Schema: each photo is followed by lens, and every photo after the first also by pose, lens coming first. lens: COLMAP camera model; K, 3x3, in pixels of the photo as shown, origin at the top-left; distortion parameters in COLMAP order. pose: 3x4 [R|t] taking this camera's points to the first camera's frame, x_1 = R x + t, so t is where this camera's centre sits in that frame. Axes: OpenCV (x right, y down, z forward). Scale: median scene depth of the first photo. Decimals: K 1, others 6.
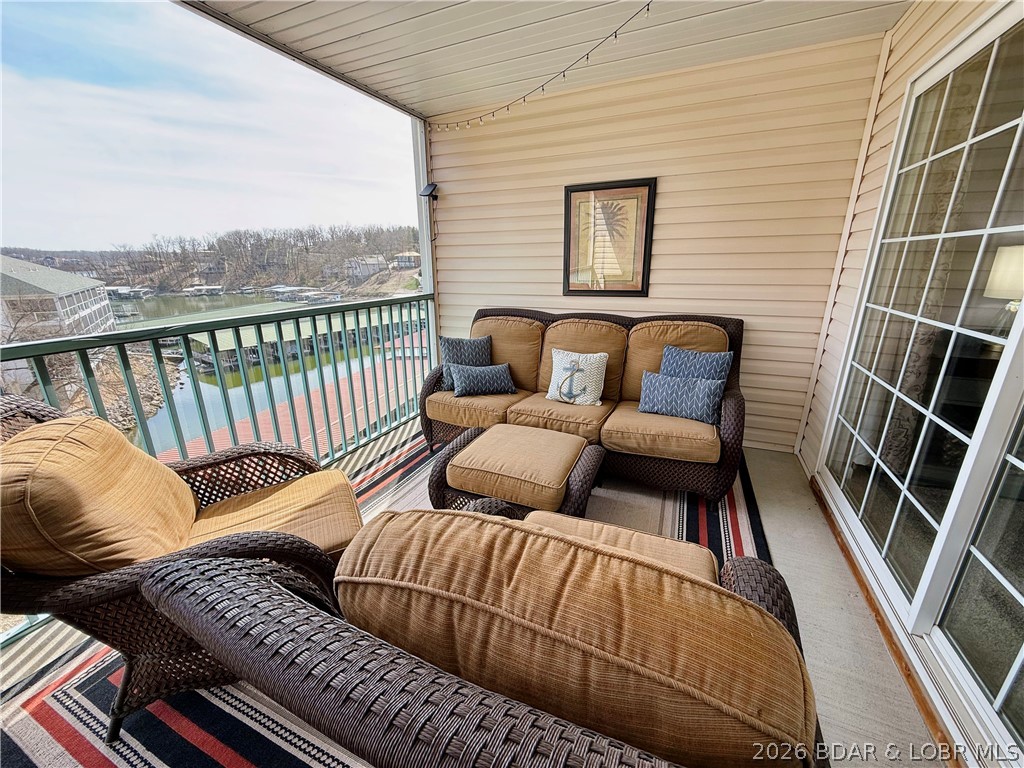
lens RADIAL K [[409.5, 0, 509.1], [0, 409.5, 386.4], [0, 0, 1]] dist [-0.002233, -0.000798]
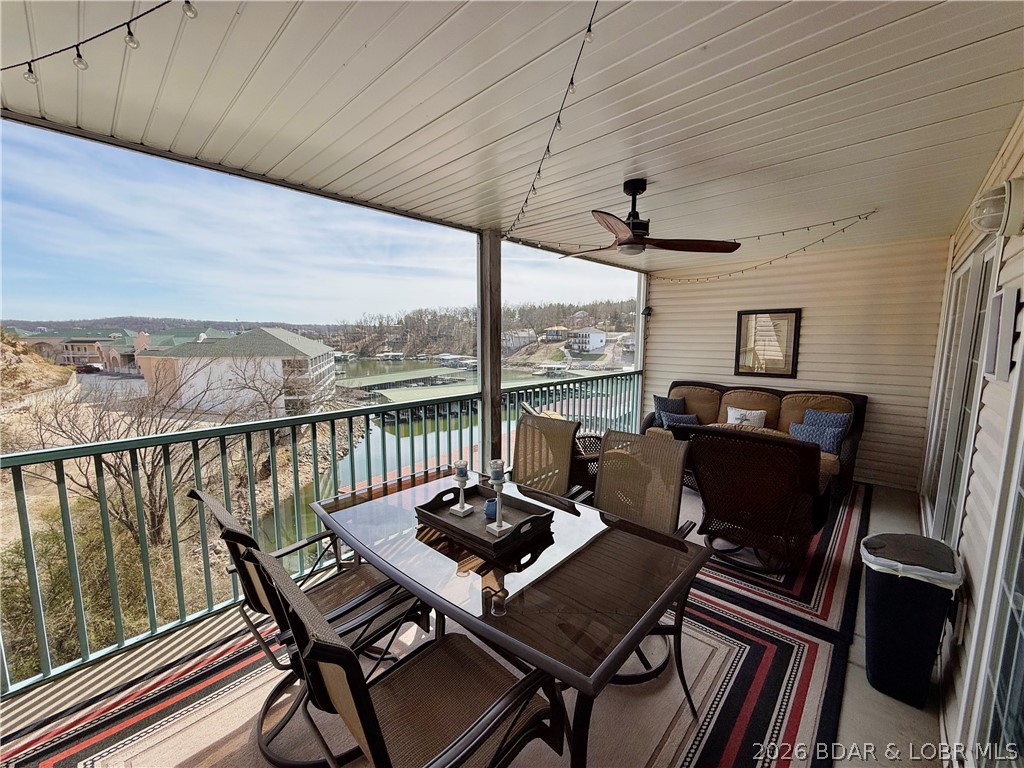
lens RADIAL K [[409.5, 0, 507.0], [0, 409.5, 387.6], [0, 0, 1]] dist [-0.002233, -0.000798]
pose [[0.941009, 0.052121, -0.334343, -0.144844], [-0.107264, 0.983056, -0.148646, 0.136748], [0.320930, 0.175740, 0.930655, -0.659085]]
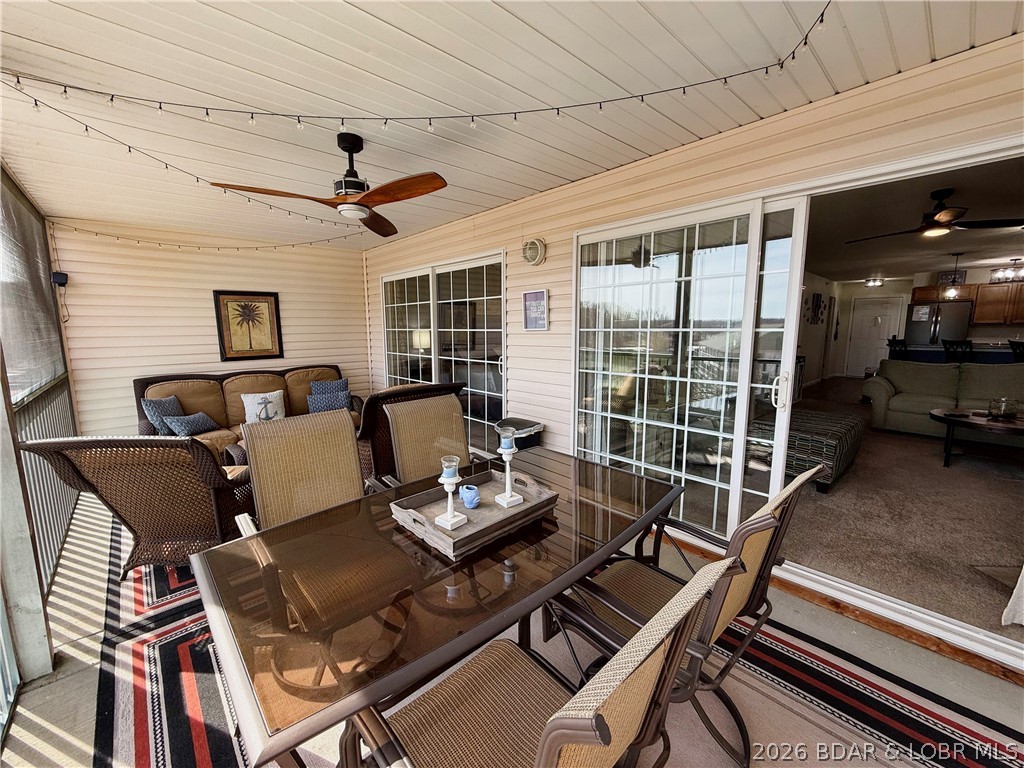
lens RADIAL K [[409.5, 0, 507.4], [0, 409.5, 385.1], [0, 0, 1]] dist [-0.002233, -0.000798]
pose [[0.403982, -0.120477, 0.906799, -0.684463], [0.272180, 0.962224, 0.006584, 0.106298], [-0.873337, 0.244153, 0.421512, -0.403688]]
